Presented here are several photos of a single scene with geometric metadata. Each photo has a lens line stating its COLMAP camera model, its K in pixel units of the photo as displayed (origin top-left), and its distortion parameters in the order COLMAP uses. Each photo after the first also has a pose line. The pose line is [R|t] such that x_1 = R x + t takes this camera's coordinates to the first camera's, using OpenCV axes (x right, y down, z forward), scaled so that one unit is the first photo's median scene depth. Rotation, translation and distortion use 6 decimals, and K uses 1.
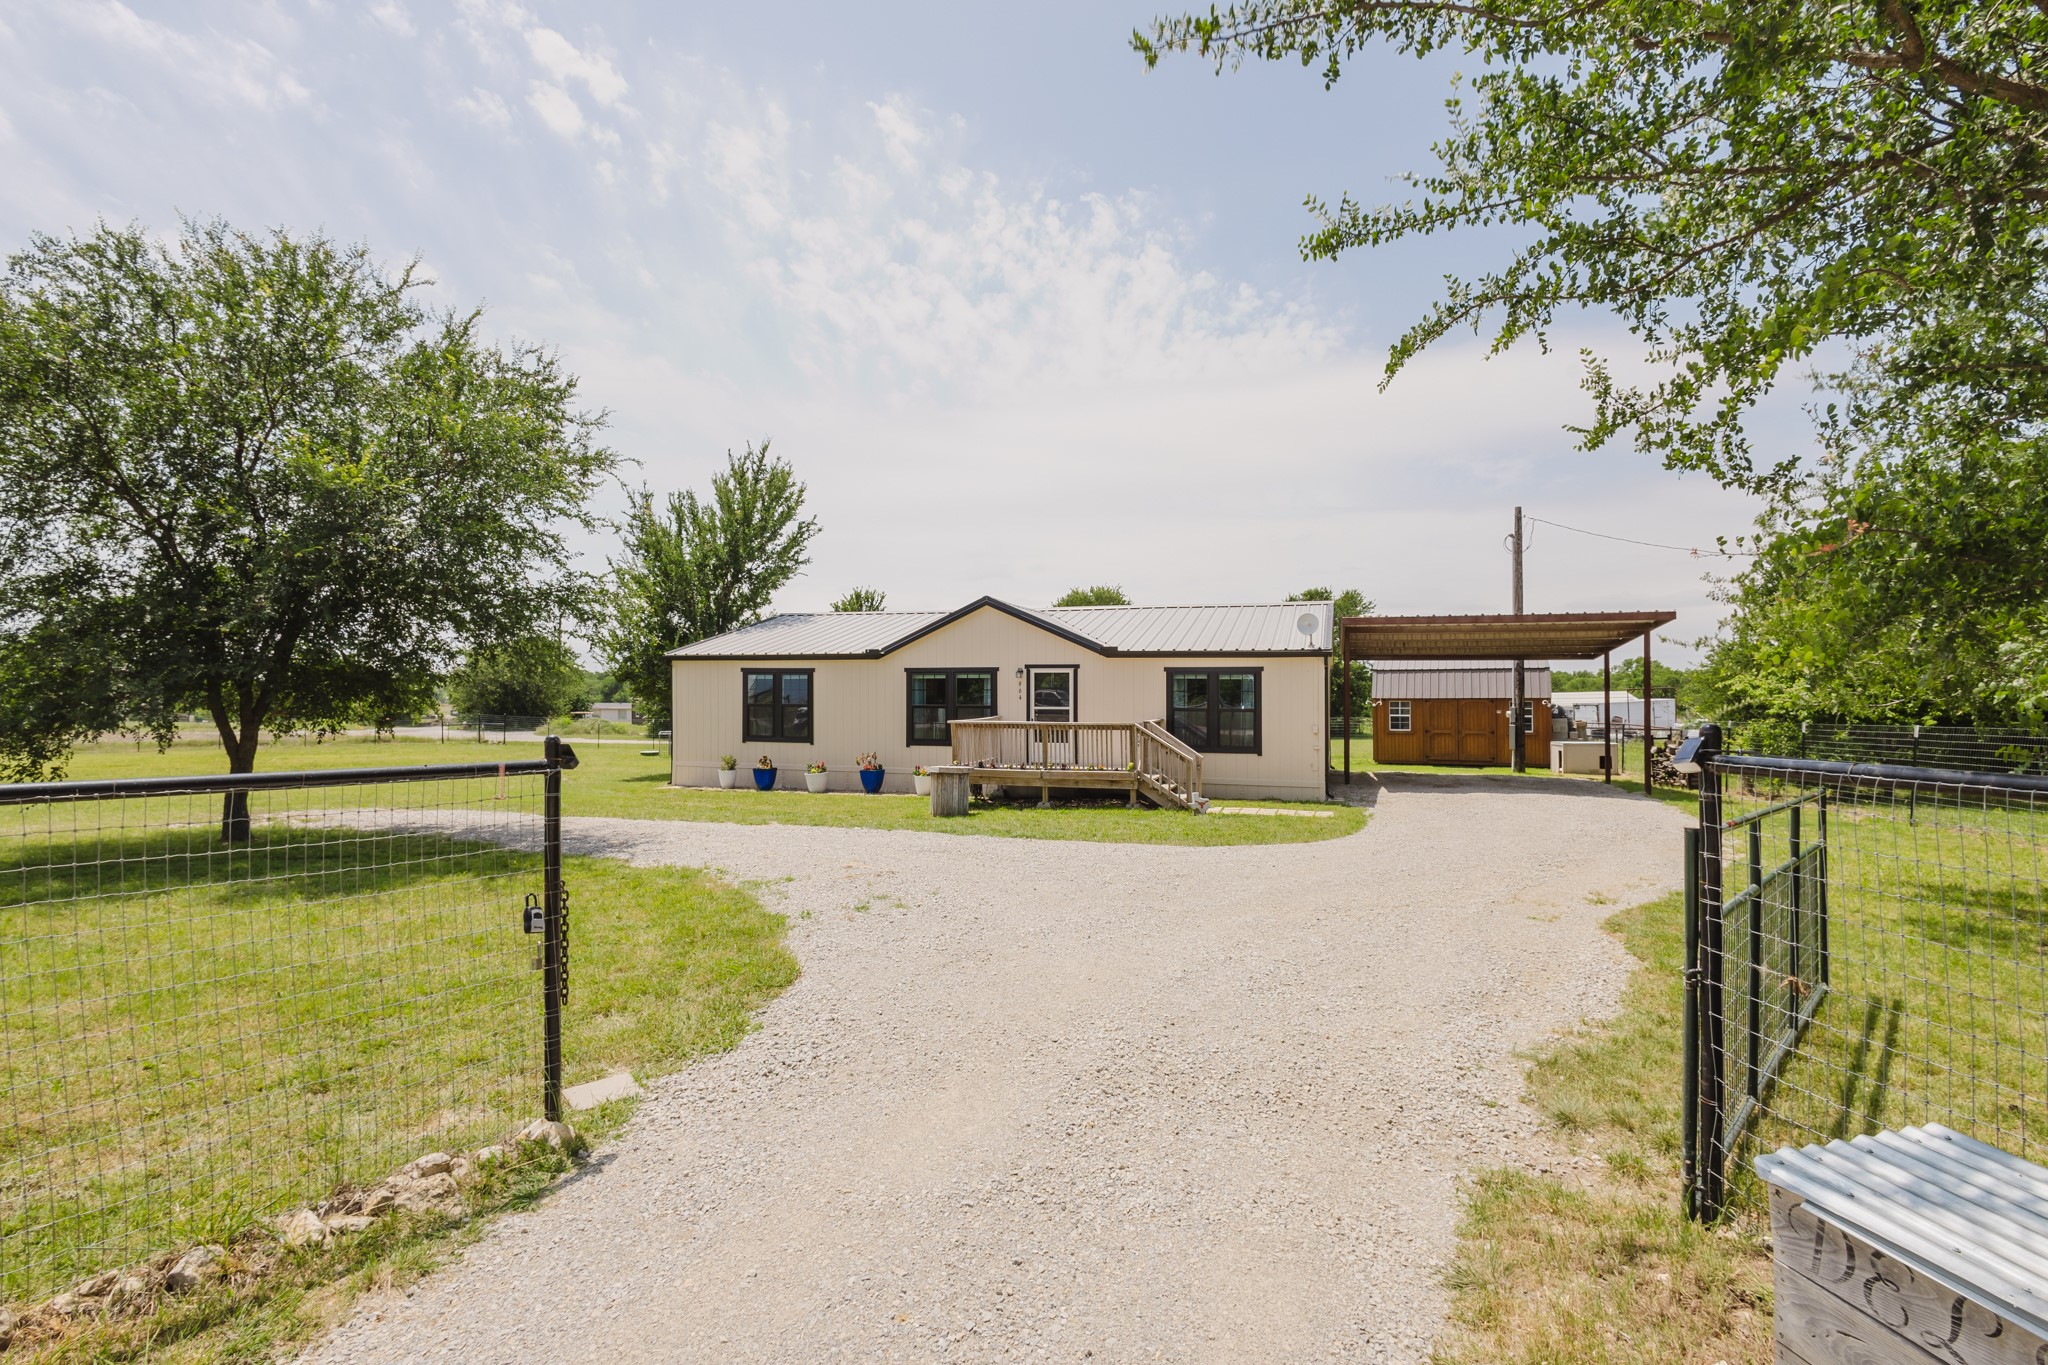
lens RADIAL K [[969.9, 0, 1067.3], [0, 969.9, 696.4], [0, 0, 1]] dist [0.002579, 0.000416]
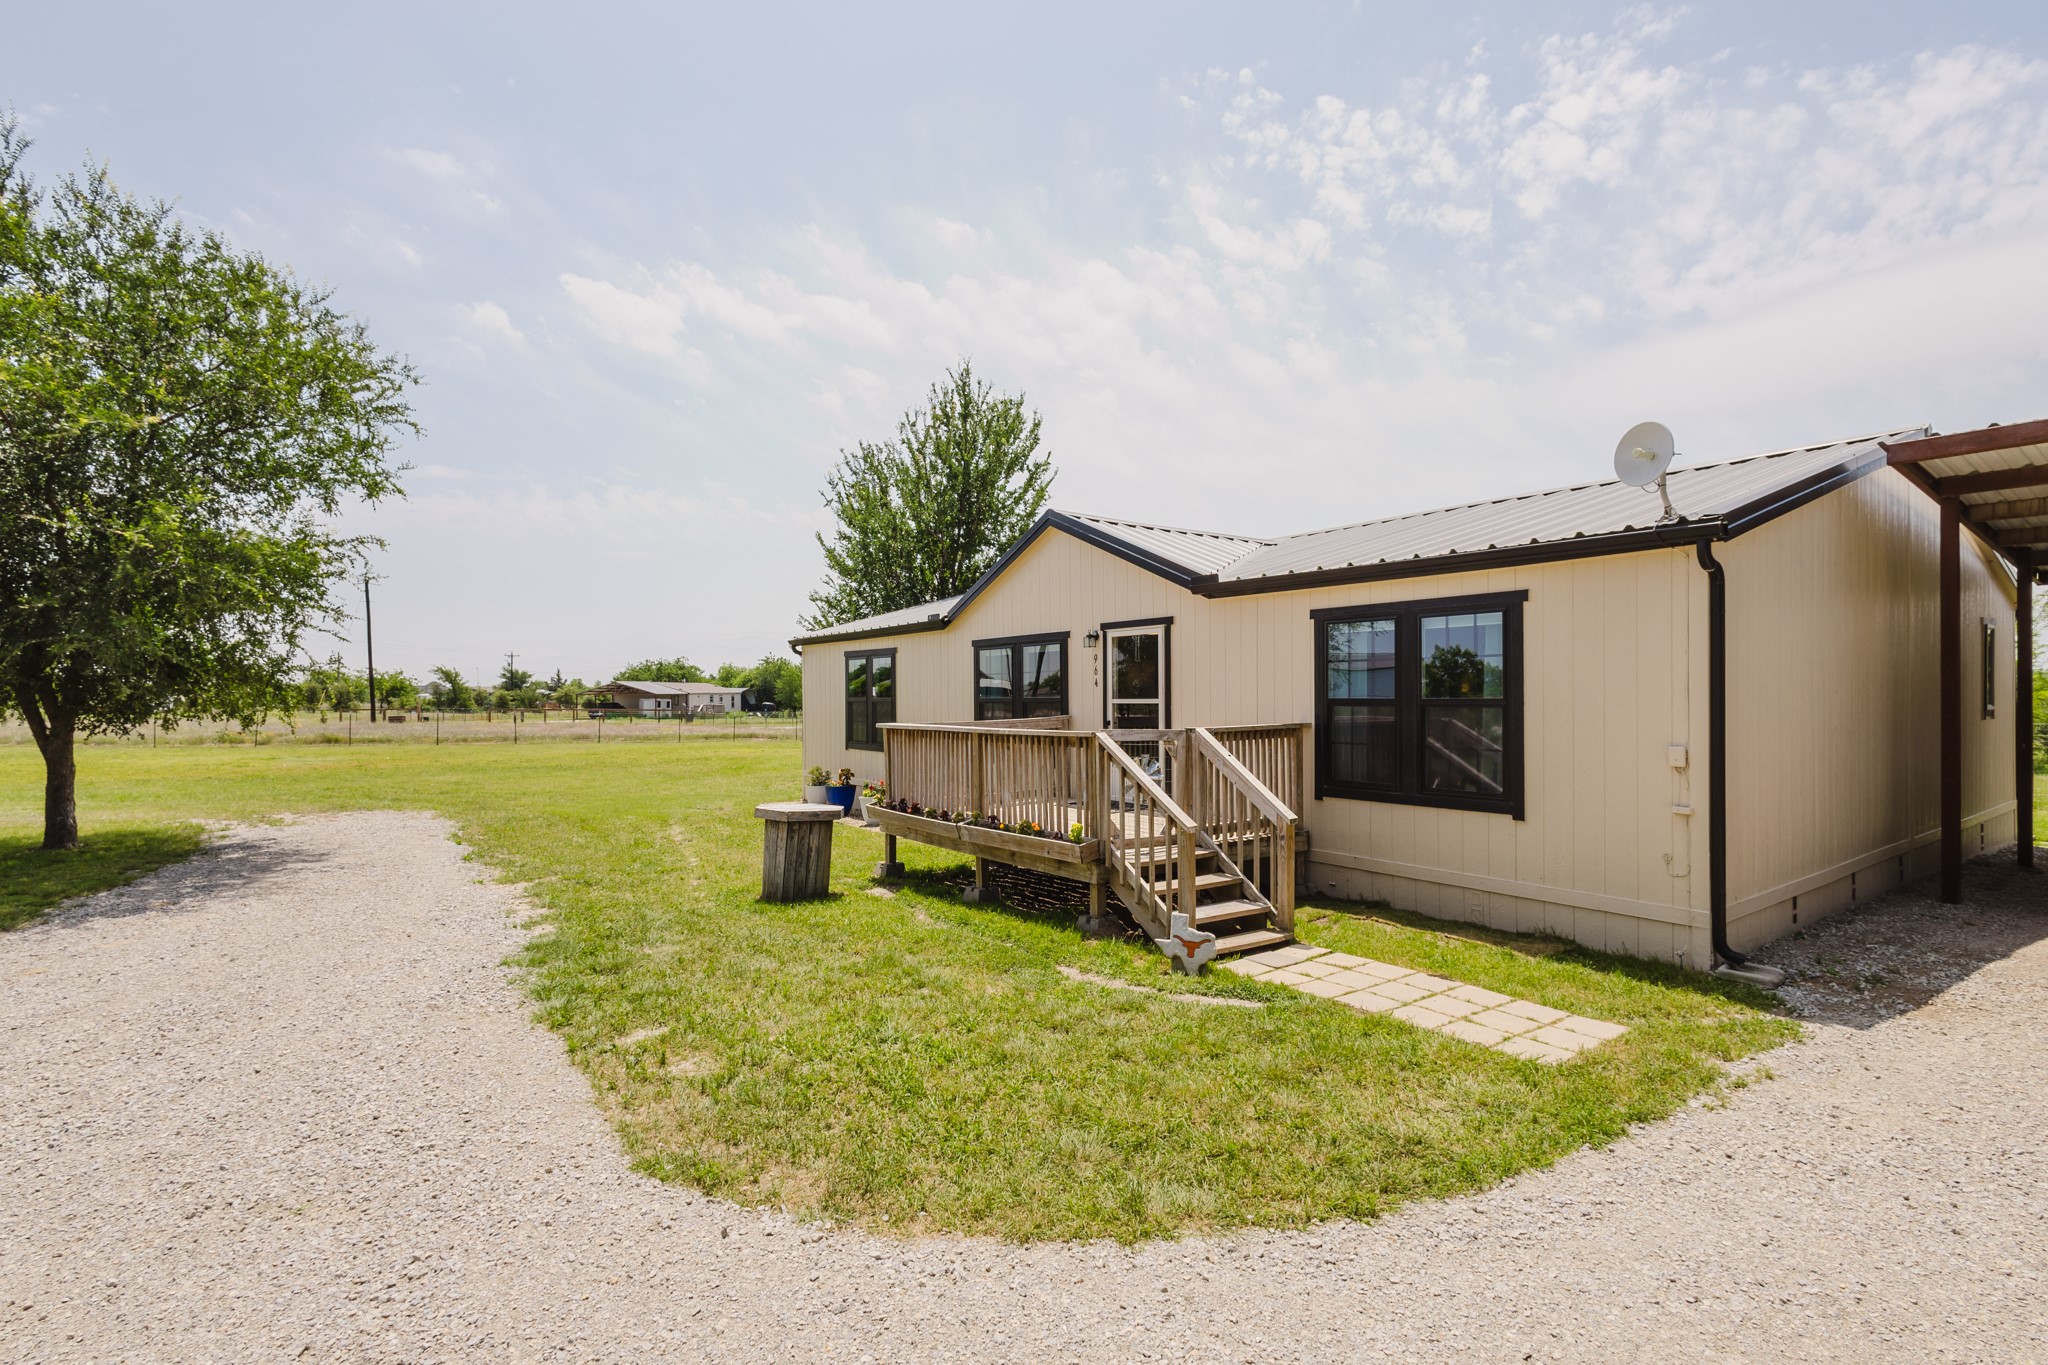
lens RADIAL K [[969.9, 0, 1008.9], [0, 969.9, 697.8], [0, 0, 1]] dist [0.002579, 0.000416]
pose [[0.810651, -0.007488, -0.585482, 0.260478], [0.008888, 0.999960, -0.000483, 0.010460], [0.585462, -0.004812, 0.810685, 0.564472]]
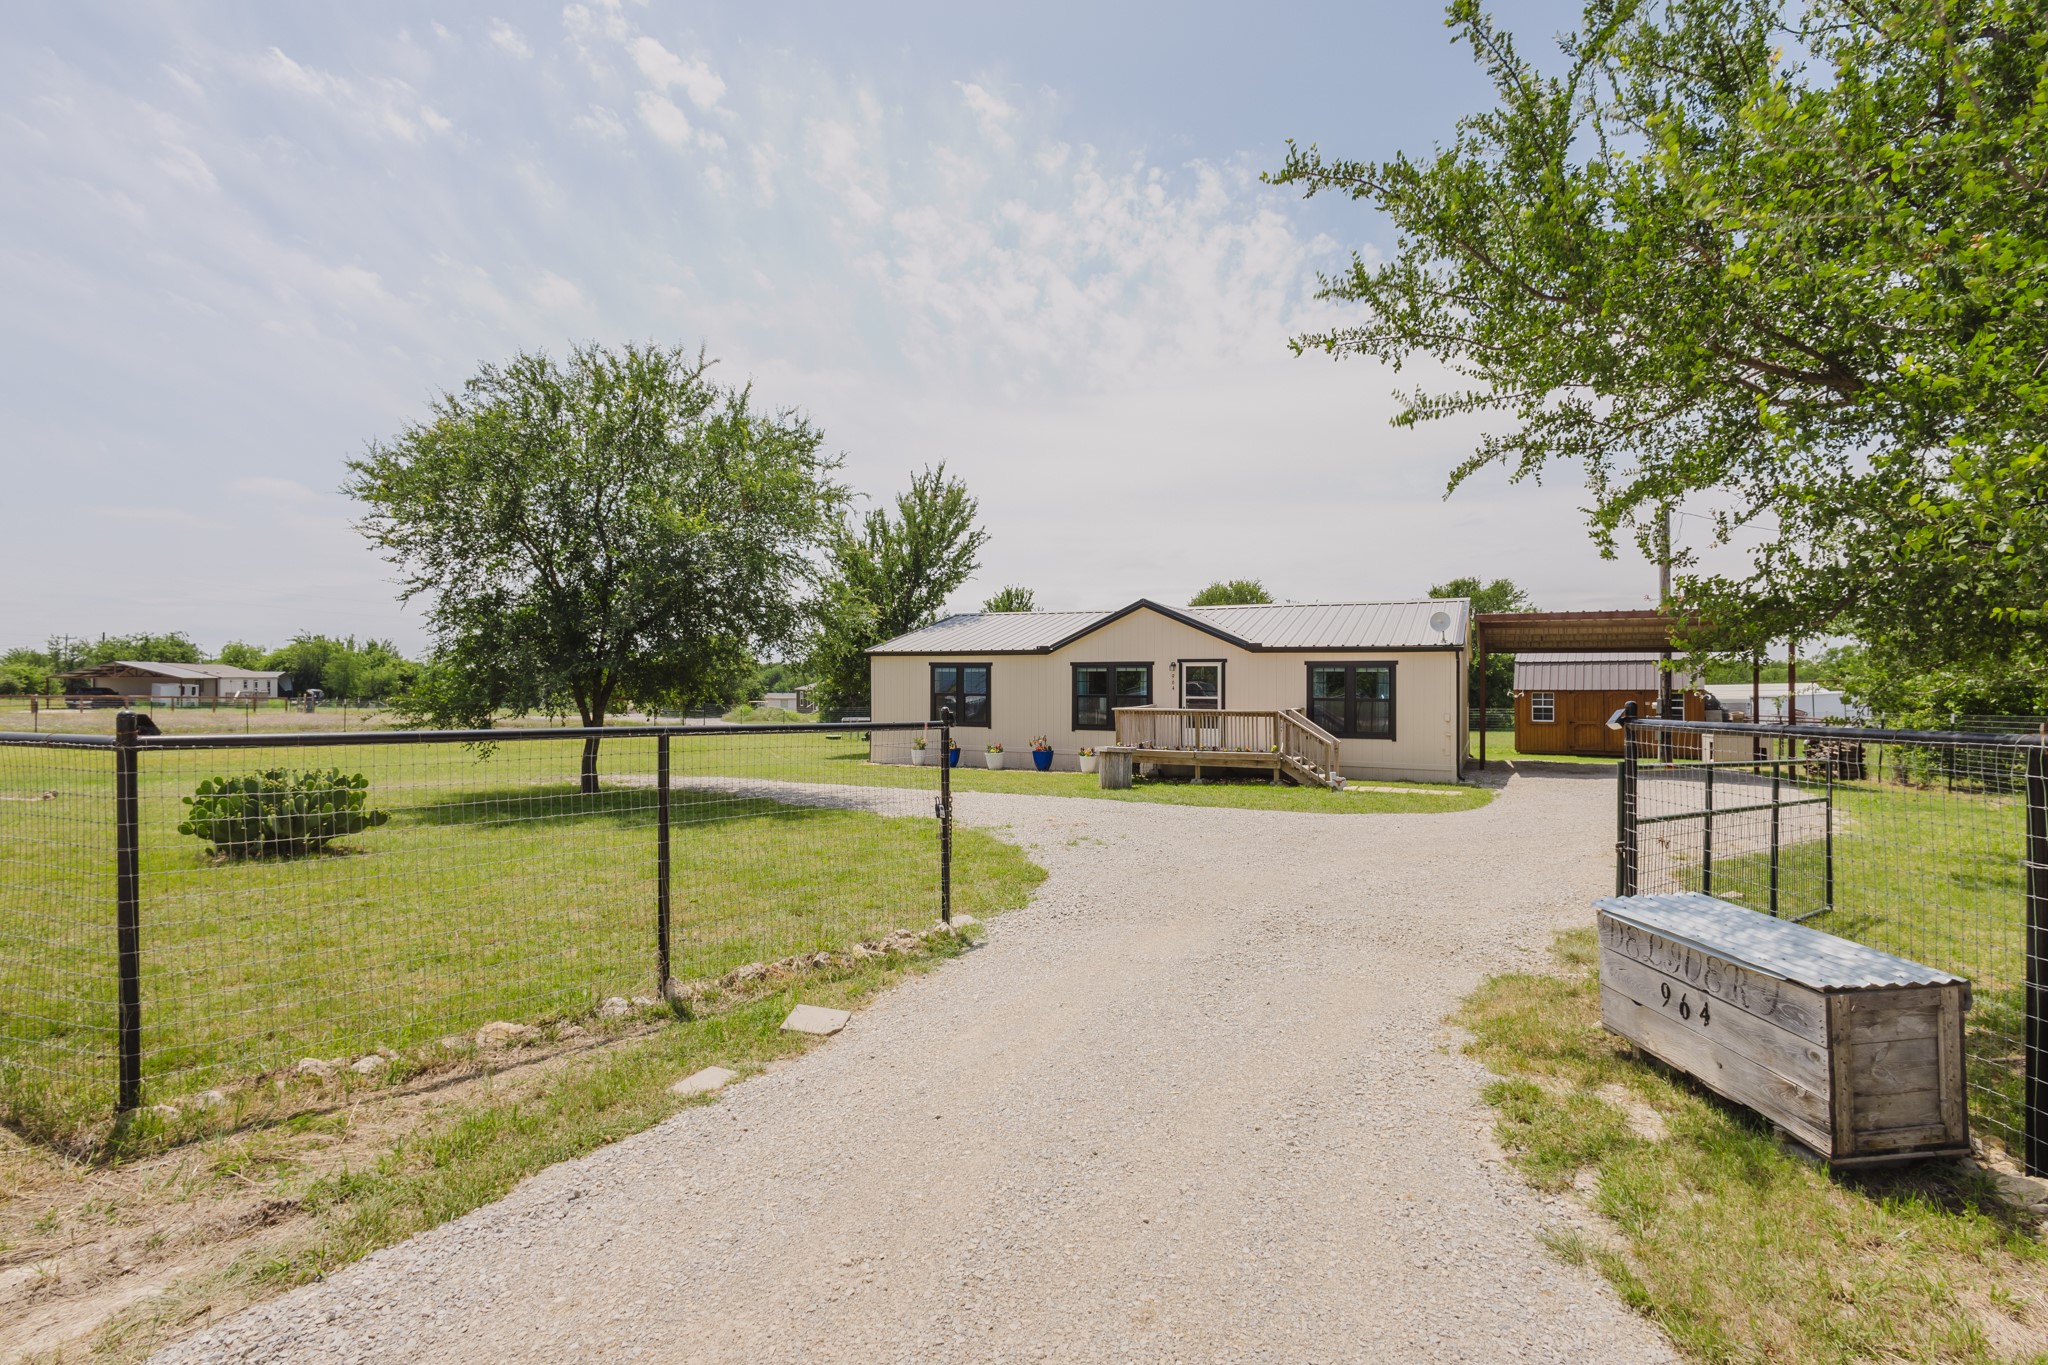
lens RADIAL K [[969.9, 0, 1024.7], [0, 969.9, 686.9], [0, 0, 1]] dist [0.002579, 0.000416]
pose [[0.983725, 0.002162, -0.179669, -0.016957], [-0.002311, 0.999997, -0.000622, 0.000699], [0.179667, 0.001027, 0.983727, -0.160679]]
